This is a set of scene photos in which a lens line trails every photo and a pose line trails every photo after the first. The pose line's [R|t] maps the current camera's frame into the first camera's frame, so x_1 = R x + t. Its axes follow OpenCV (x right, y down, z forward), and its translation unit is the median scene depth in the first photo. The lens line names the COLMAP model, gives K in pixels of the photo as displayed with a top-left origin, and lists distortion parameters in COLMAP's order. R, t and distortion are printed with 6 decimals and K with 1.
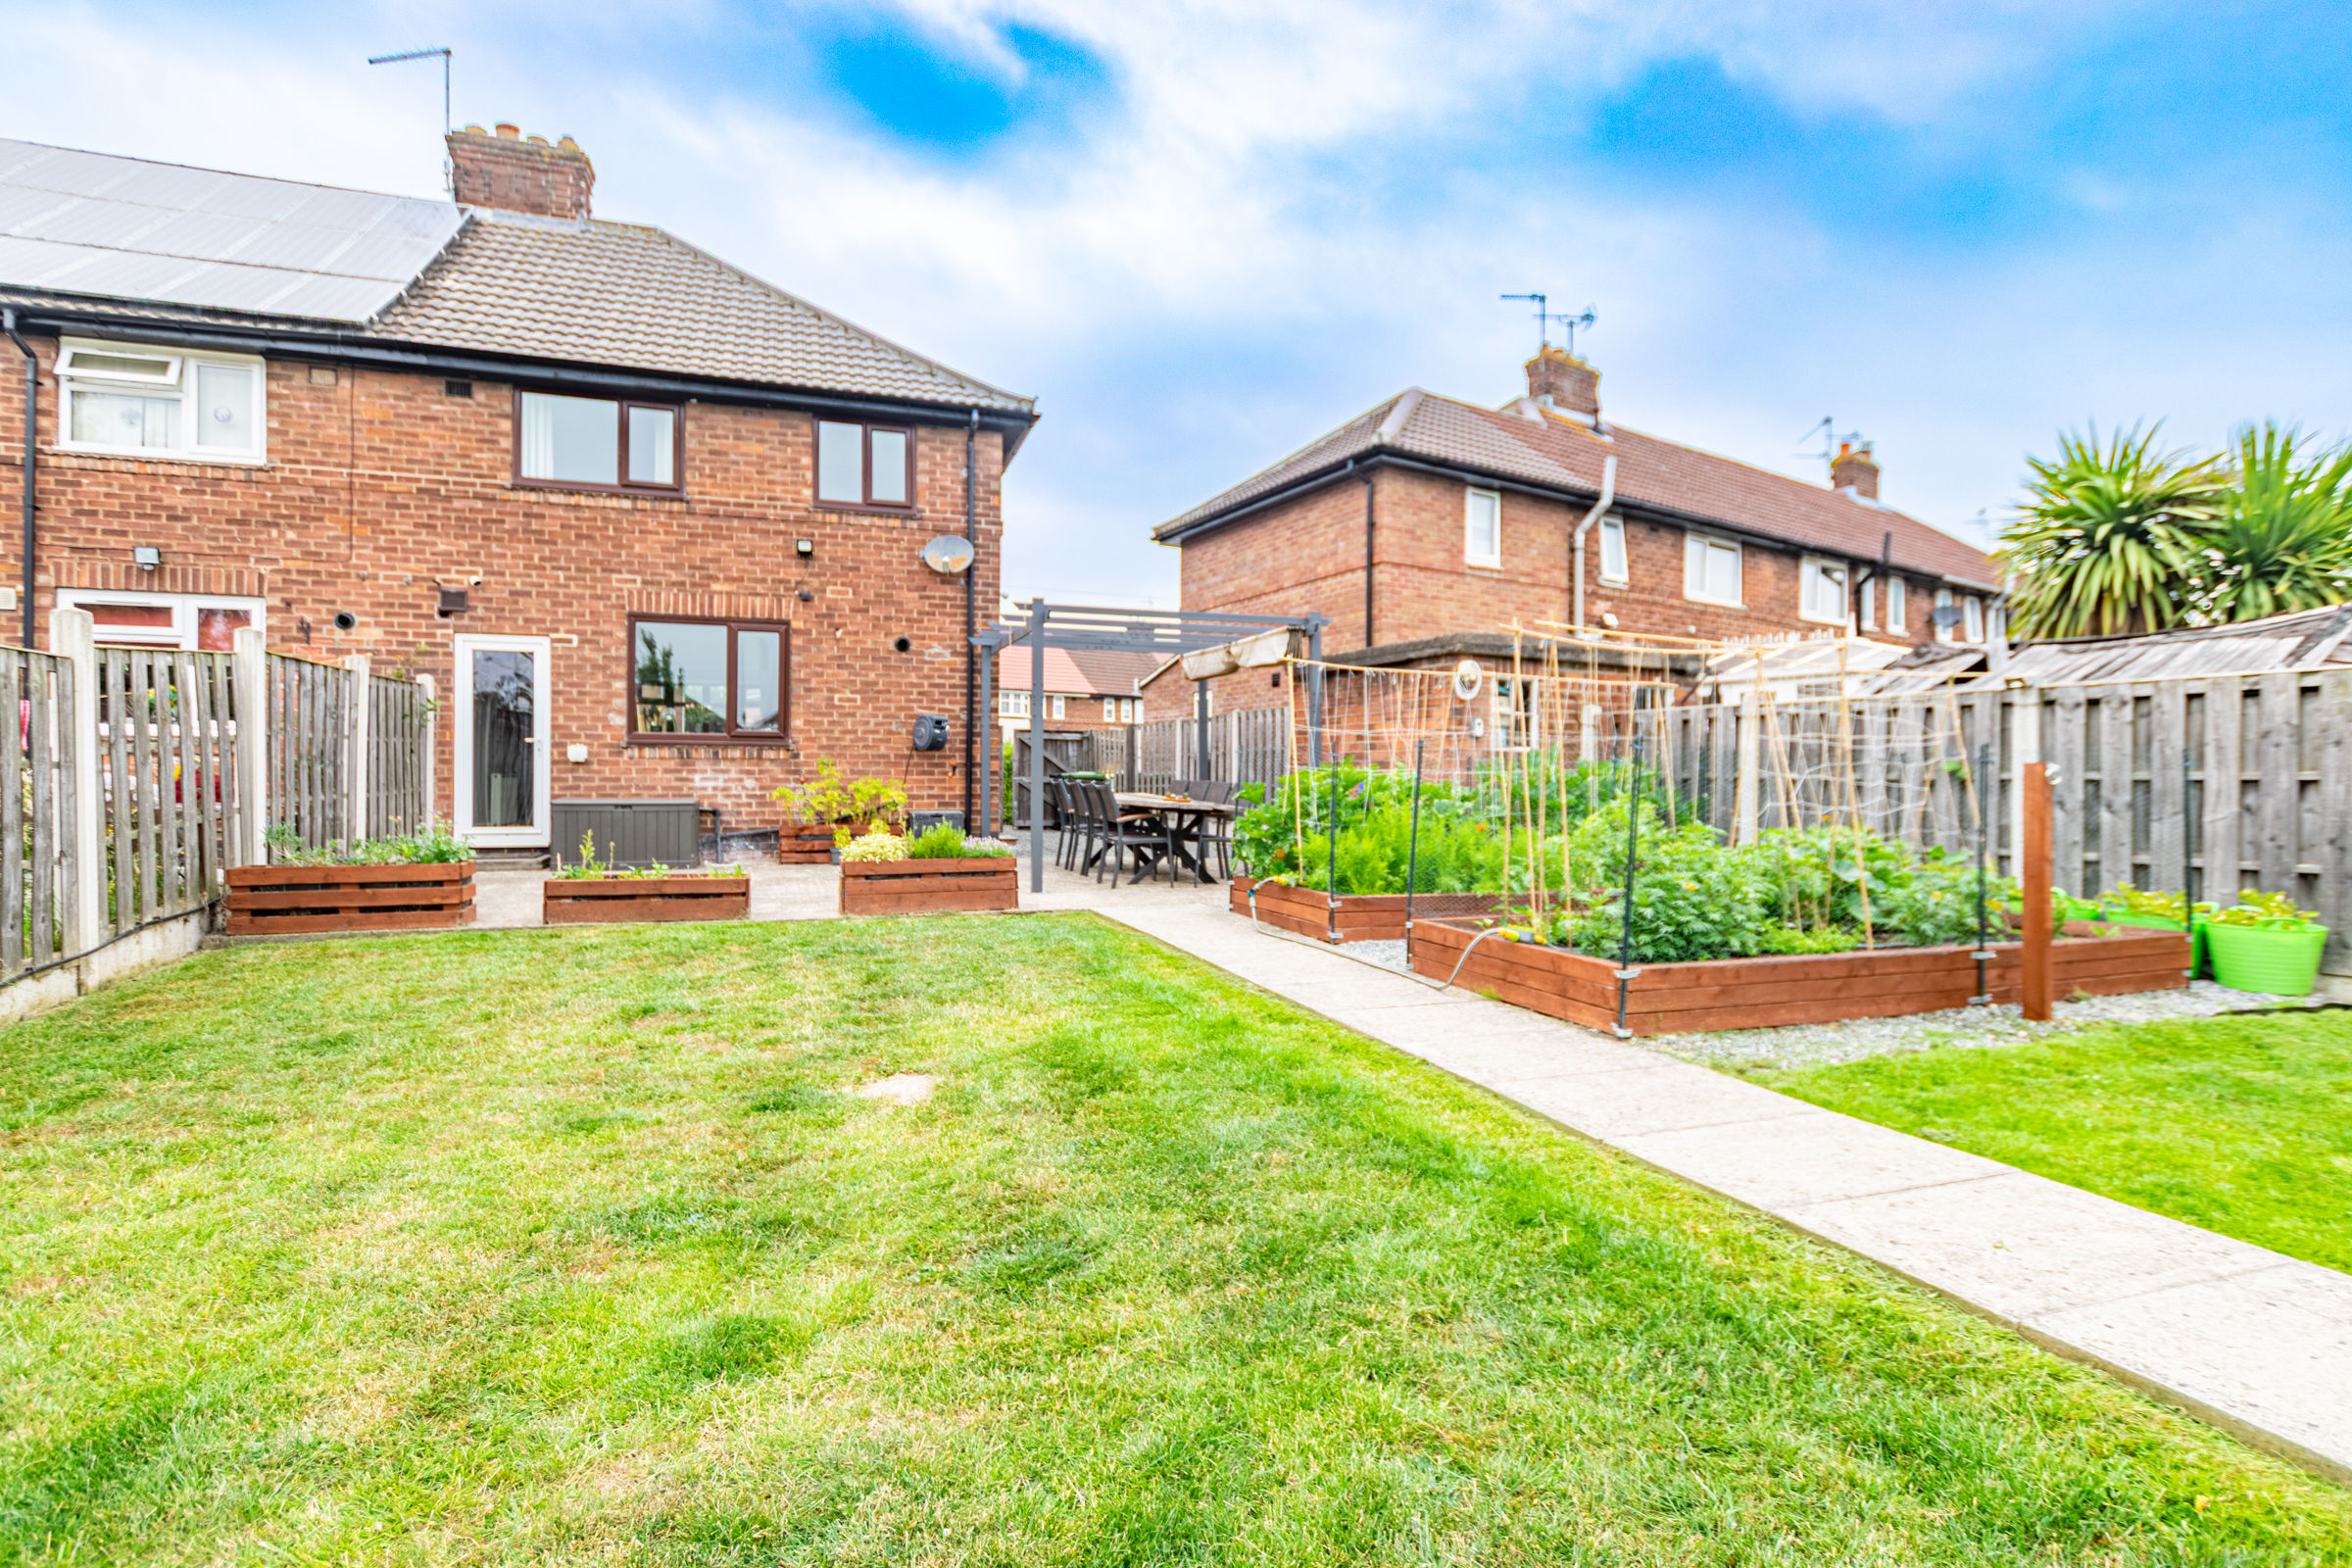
lens RADIAL K [[1212.8, 0, 1177.2], [0, 1212.8, 780.3], [0, 0, 1]] dist [-0.007461, -0.000370]
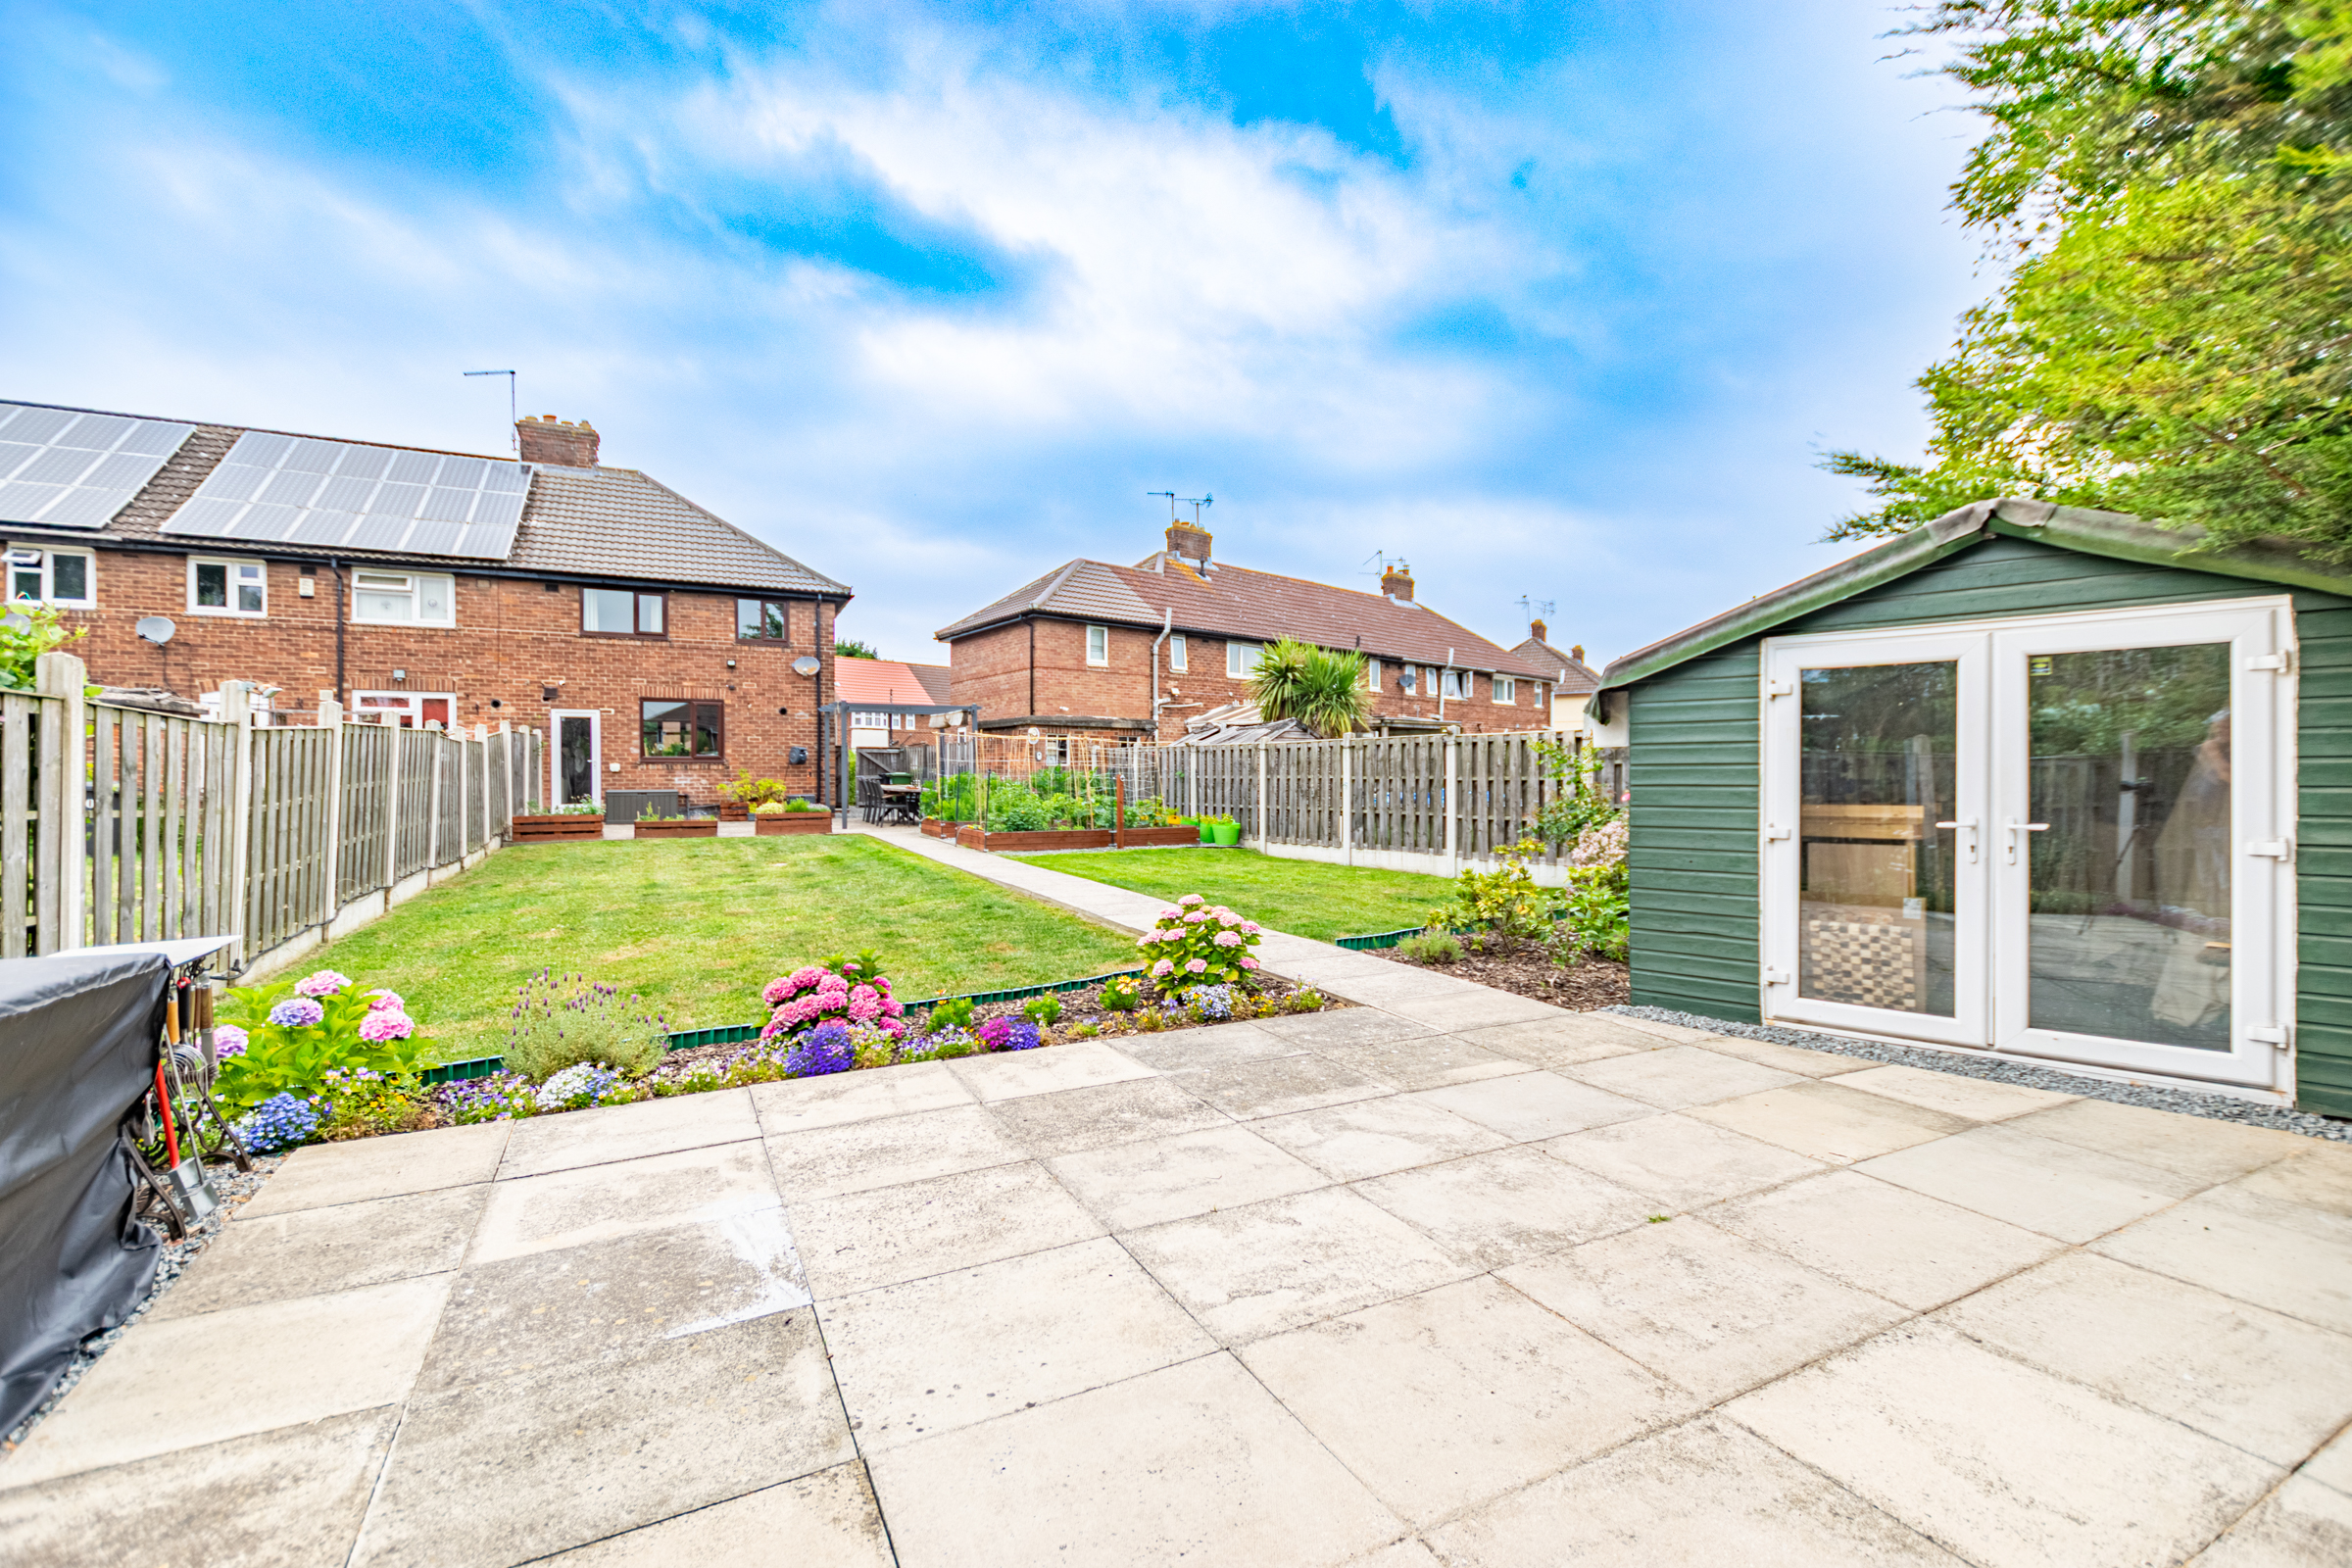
lens RADIAL K [[1005.8, 0, 1175.6], [0, 1005.8, 789.4], [0, 0, 1]] dist [-0.003091, -0.001312]
pose [[0.989971, -0.008368, 0.141024, 0.178187], [0.006089, 0.999844, 0.016589, -0.007323], [-0.141140, -0.015564, 0.989867, -0.729280]]
